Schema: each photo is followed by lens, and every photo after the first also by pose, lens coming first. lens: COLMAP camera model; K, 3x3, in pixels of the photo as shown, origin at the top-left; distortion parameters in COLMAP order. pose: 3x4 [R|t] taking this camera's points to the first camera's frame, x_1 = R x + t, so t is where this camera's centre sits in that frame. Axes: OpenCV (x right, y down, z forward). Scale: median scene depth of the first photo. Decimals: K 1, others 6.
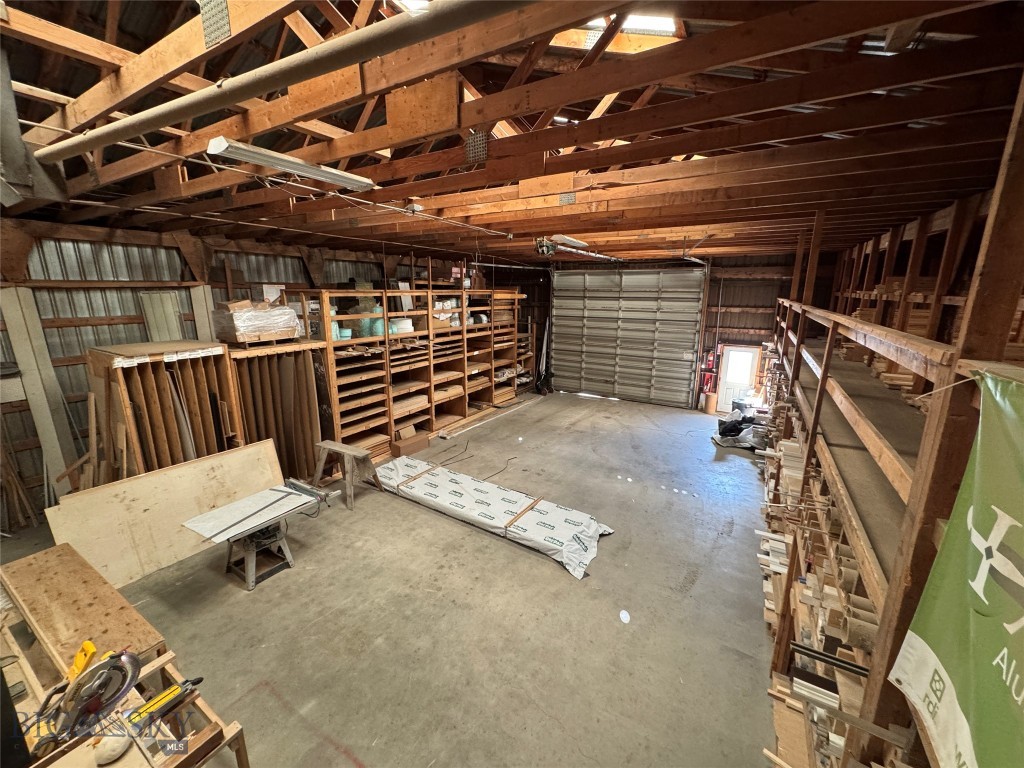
lens RADIAL K [[406.6, 0, 510.9], [0, 406.6, 383.1], [0, 0, 1]] dist [-0.001758, 0.000660]
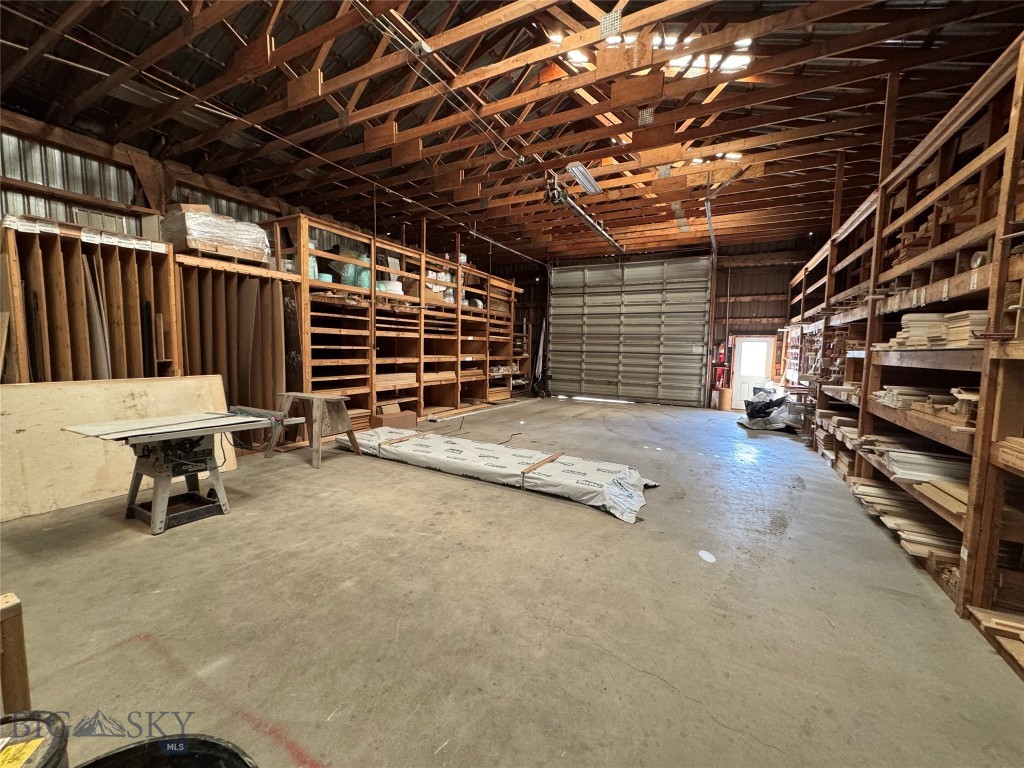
lens RADIAL K [[406.6, 0, 511.0], [0, 406.6, 383.3], [0, 0, 1]] dist [-0.001758, 0.000660]
pose [[0.998783, 0.012470, 0.047714, -0.067129], [-0.005801, 0.990495, -0.137425, 0.267299], [-0.048974, 0.136981, 0.989362, 0.205706]]
